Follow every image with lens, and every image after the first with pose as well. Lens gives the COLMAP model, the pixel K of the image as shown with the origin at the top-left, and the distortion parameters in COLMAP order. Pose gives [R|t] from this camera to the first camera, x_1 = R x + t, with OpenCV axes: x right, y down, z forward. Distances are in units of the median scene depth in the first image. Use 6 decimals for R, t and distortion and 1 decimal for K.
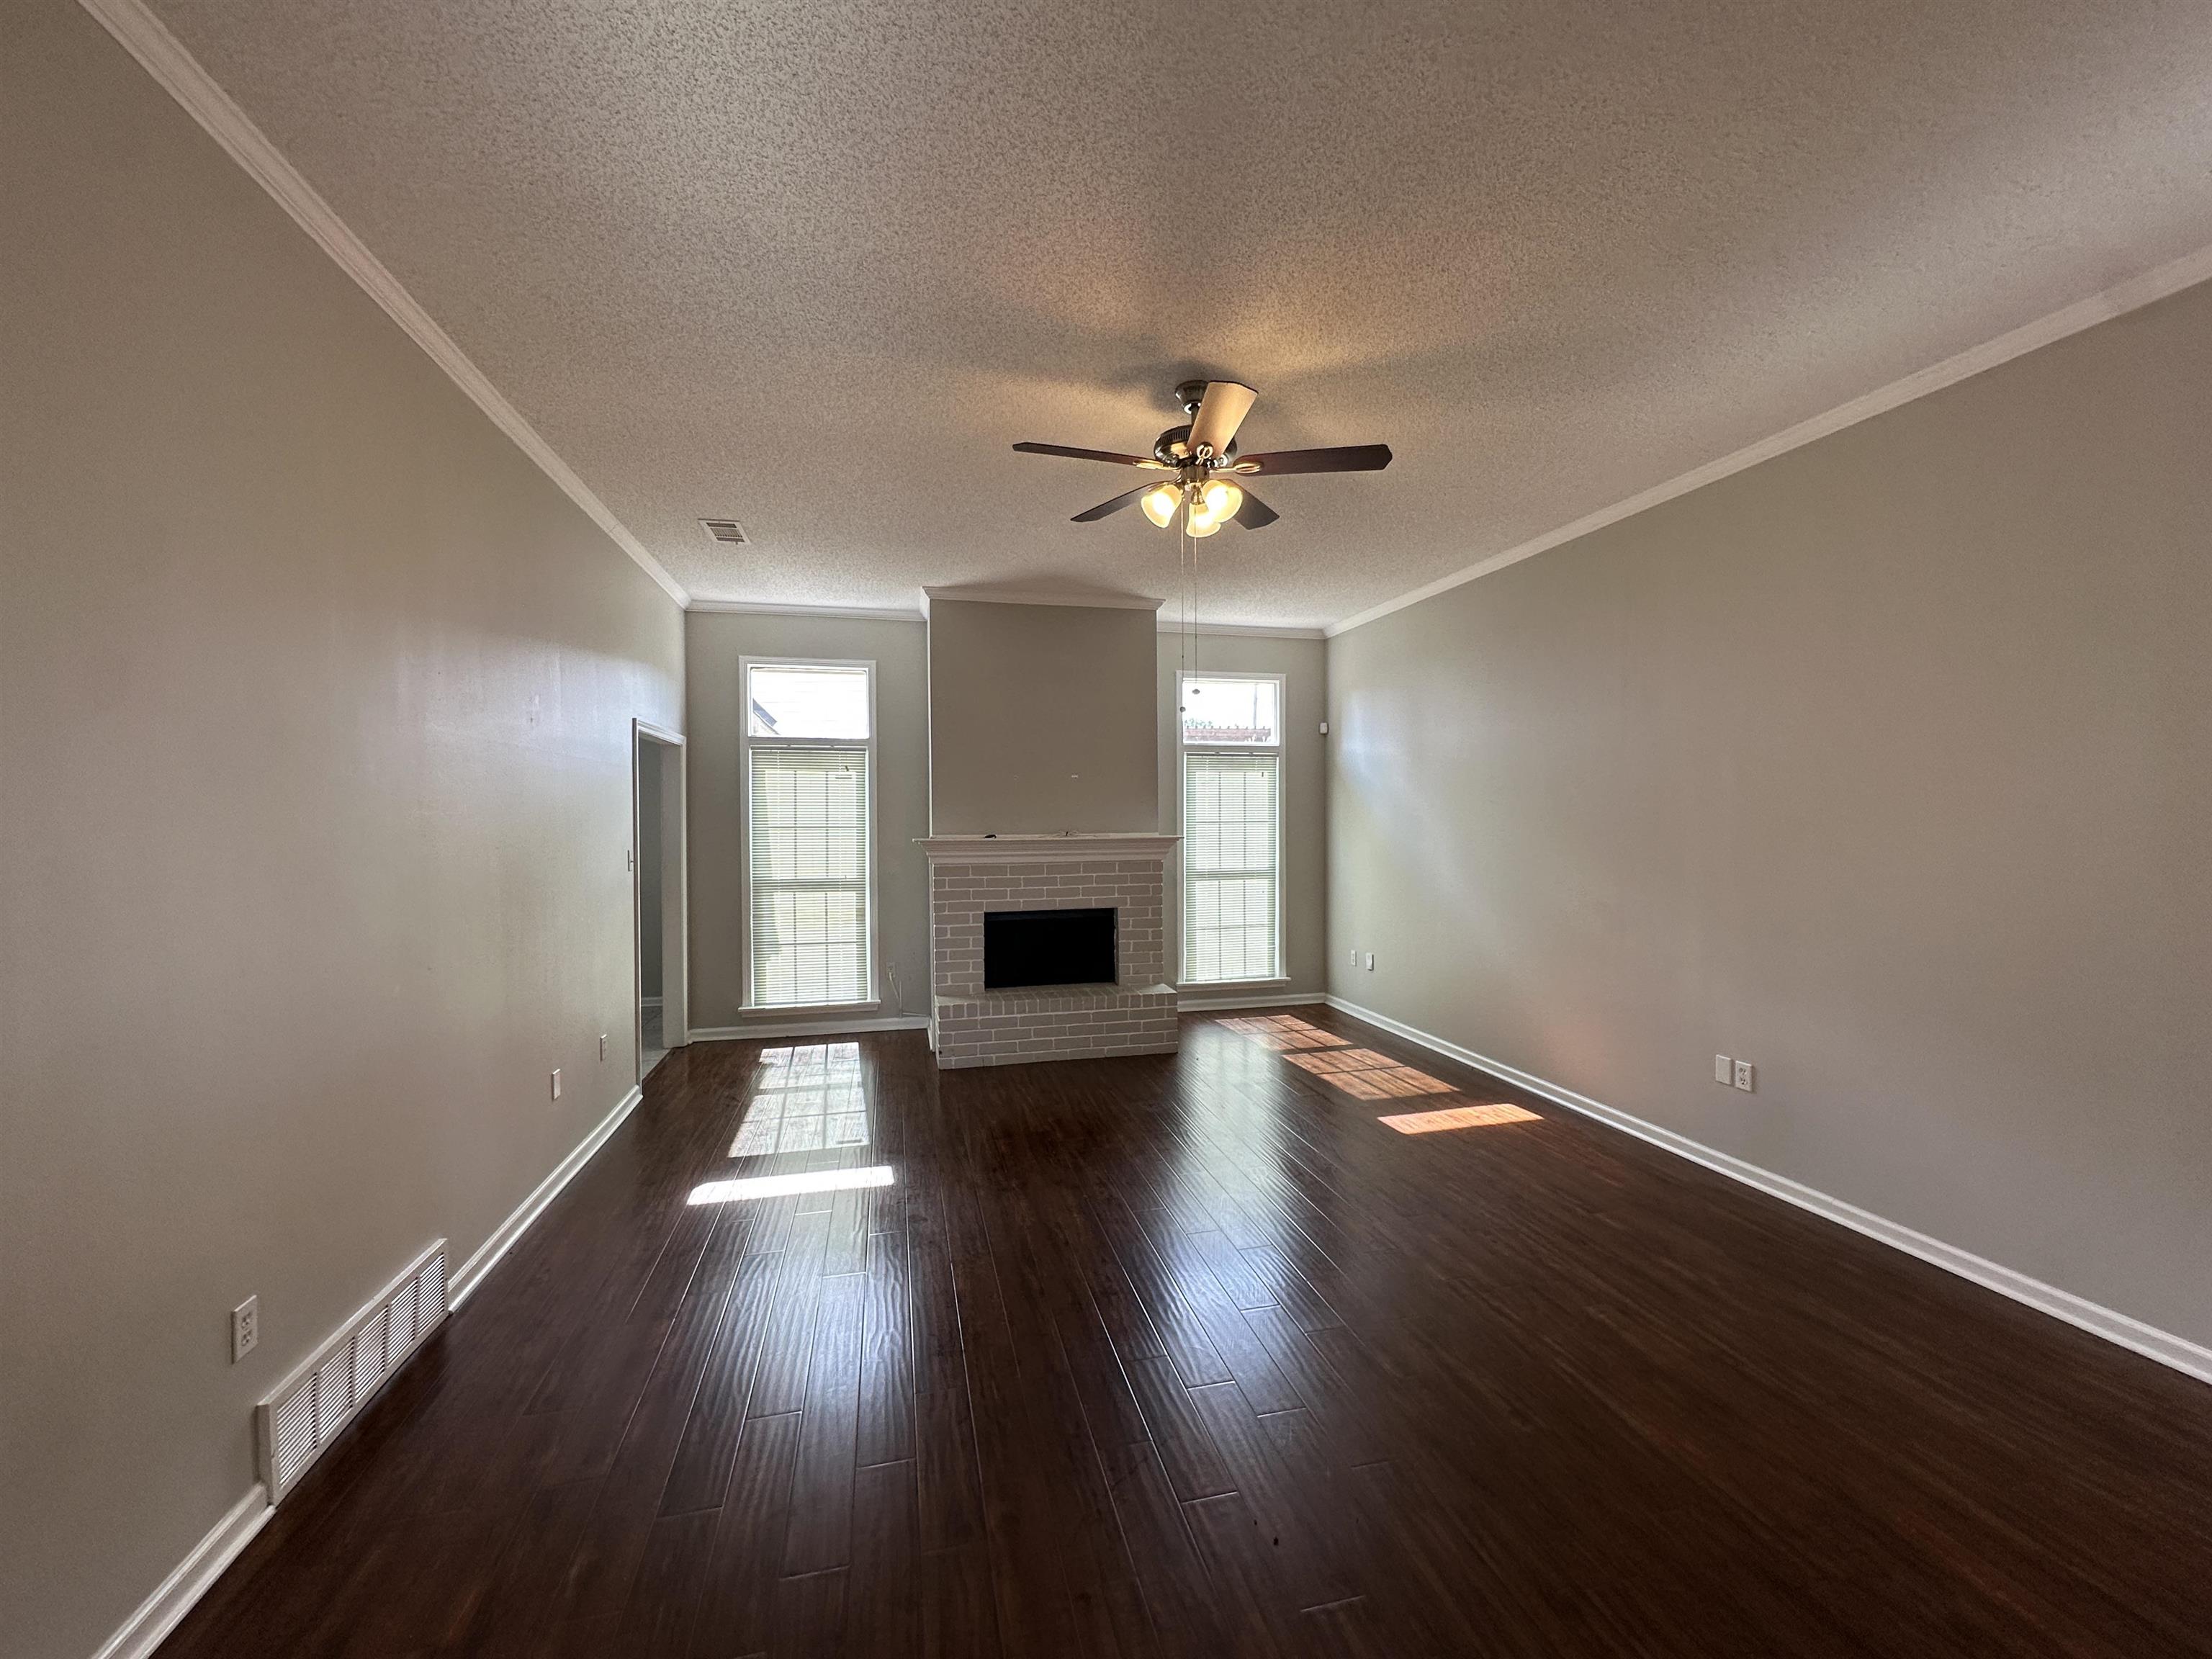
lens RADIAL K [[886.9, 0, 1104.8], [0, 886.9, 825.6], [0, 0, 1]] dist [-0.003015, 0.000479]
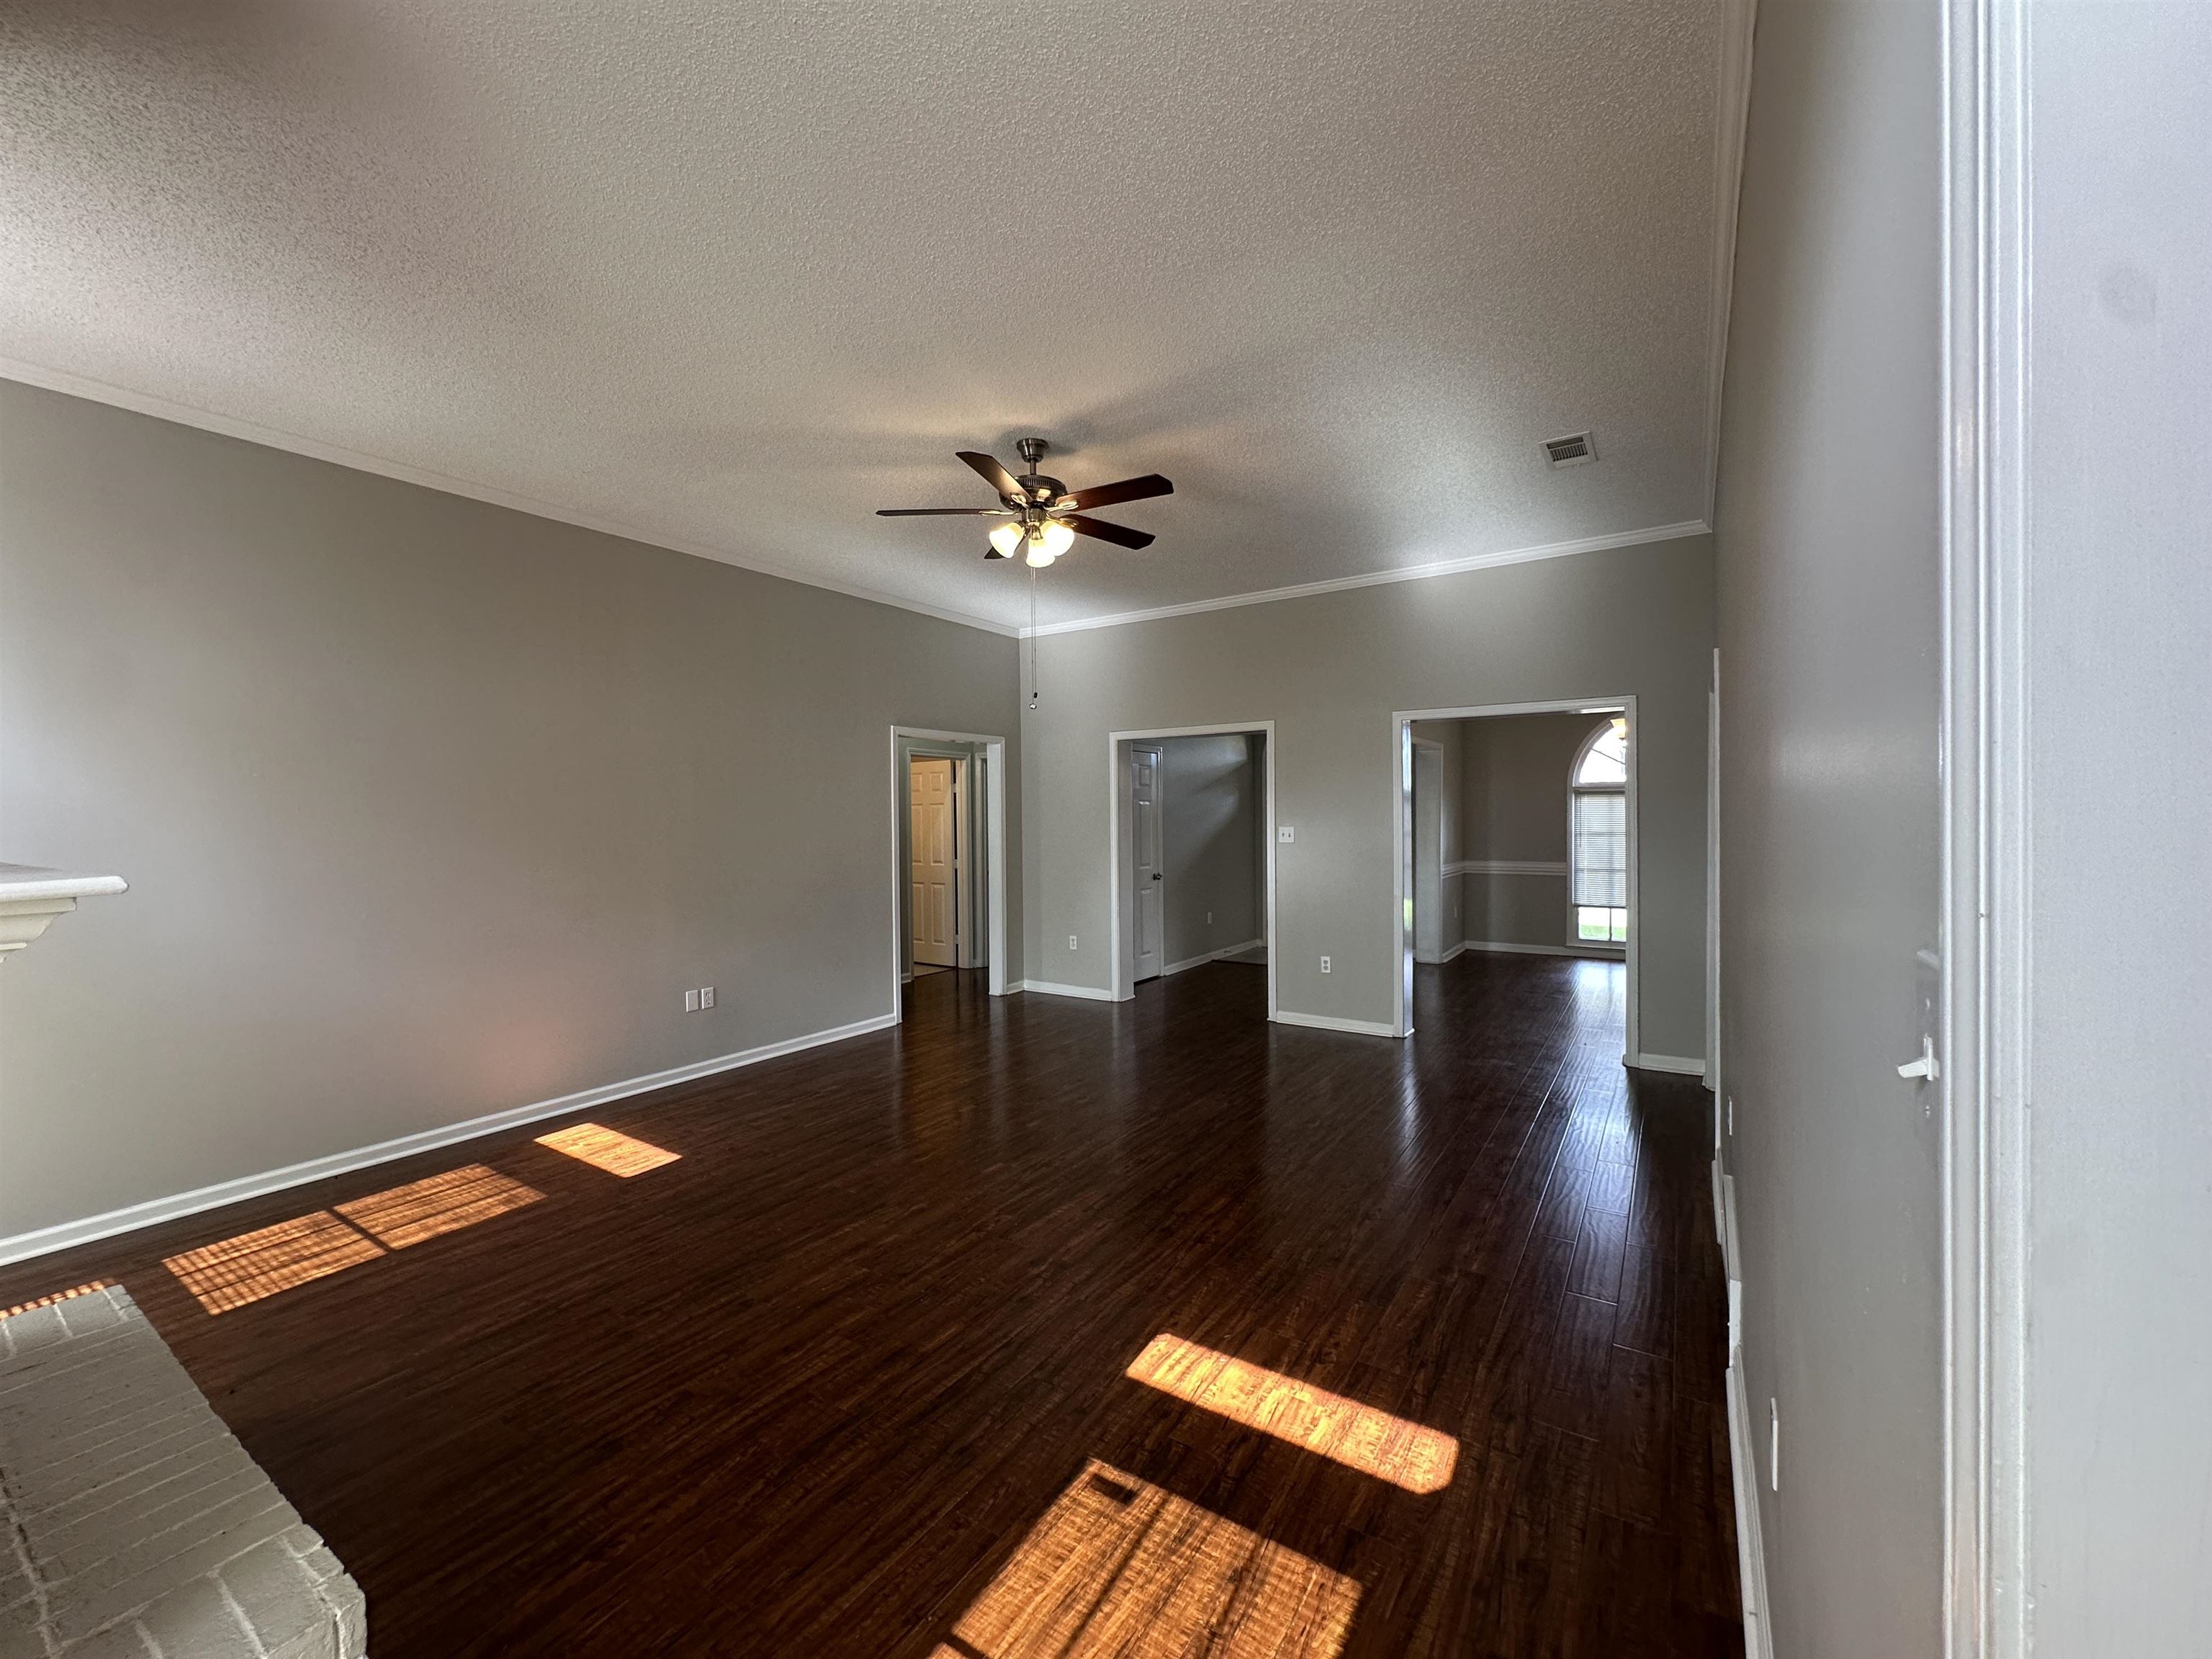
lens RADIAL K [[886.9, 0, 1106.8], [0, 886.9, 825.0], [0, 0, 1]] dist [-0.003015, 0.000479]
pose [[-0.688603, 0.010347, 0.725065, -0.474411], [0.024094, 0.999673, 0.008616, 0.009528], [-0.724738, 0.023403, -0.688627, 0.994836]]
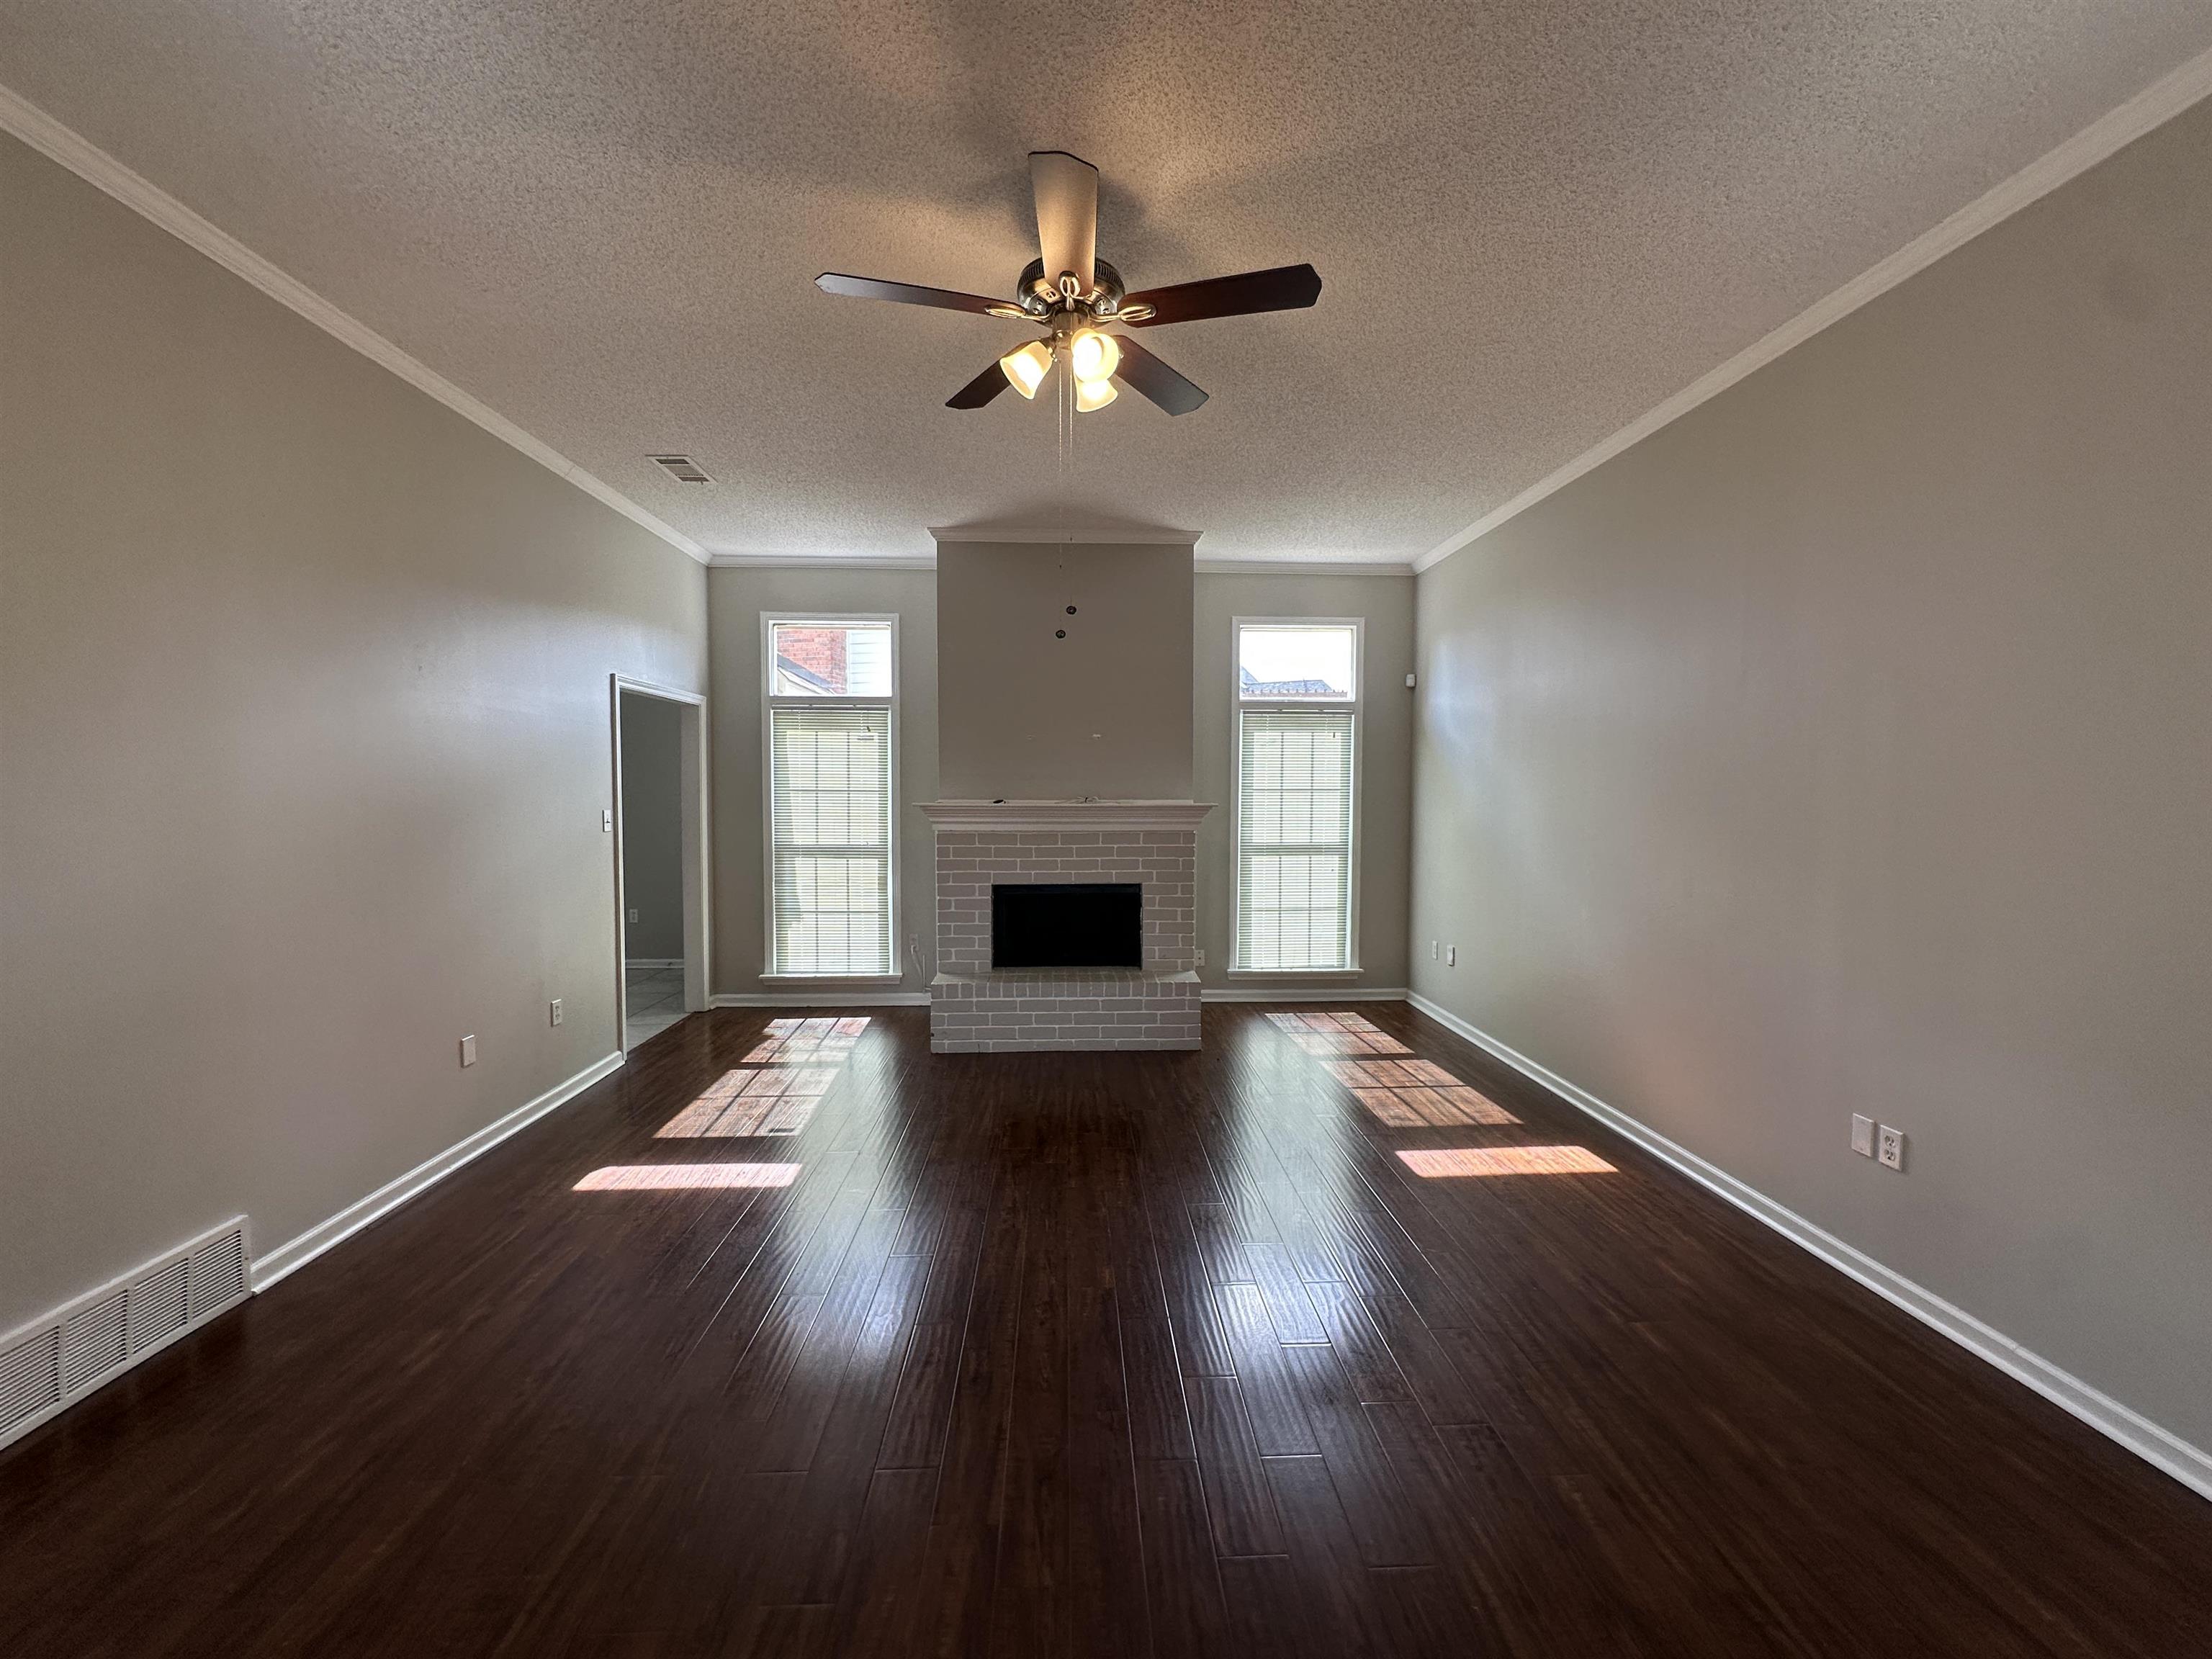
lens RADIAL K [[886.9, 0, 1103.8], [0, 886.9, 824.5], [0, 0, 1]] dist [-0.003015, 0.000479]
pose [[0.981463, 0.015388, -0.191034, 0.158113], [-0.009853, 0.999505, 0.029893, 0.007587], [0.191400, -0.027457, 0.981128, 0.131474]]
